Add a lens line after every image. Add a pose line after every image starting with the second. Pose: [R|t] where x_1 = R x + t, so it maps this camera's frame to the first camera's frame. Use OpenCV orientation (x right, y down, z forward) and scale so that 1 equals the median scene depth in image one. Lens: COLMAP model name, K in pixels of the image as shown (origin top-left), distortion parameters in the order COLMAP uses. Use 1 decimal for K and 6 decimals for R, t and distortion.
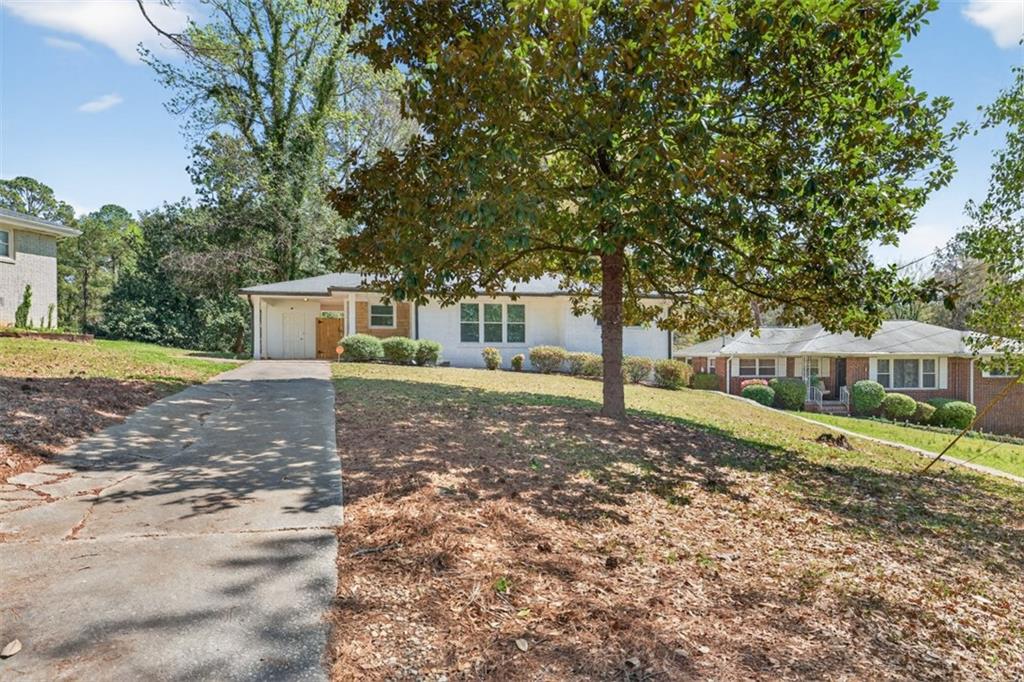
lens RADIAL K [[431.7, 0, 508.9], [0, 431.7, 331.7], [0, 0, 1]] dist [0.000693, -0.000150]
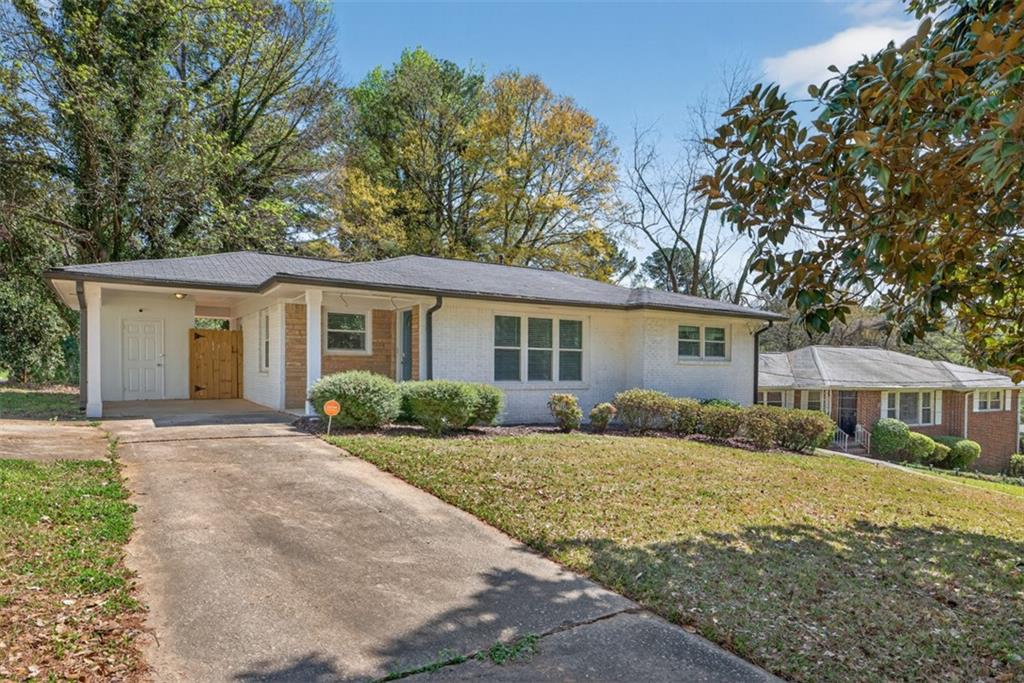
lens RADIAL K [[498.5, 0, 511.8], [0, 498.5, 352.7], [0, 0, 1]] dist [0.000133, -0.000041]
pose [[0.966208, 0.019282, 0.257041, -0.205486], [-0.023433, 0.999640, 0.013096, -0.018647], [-0.256696, -0.018677, 0.966312, 0.254821]]
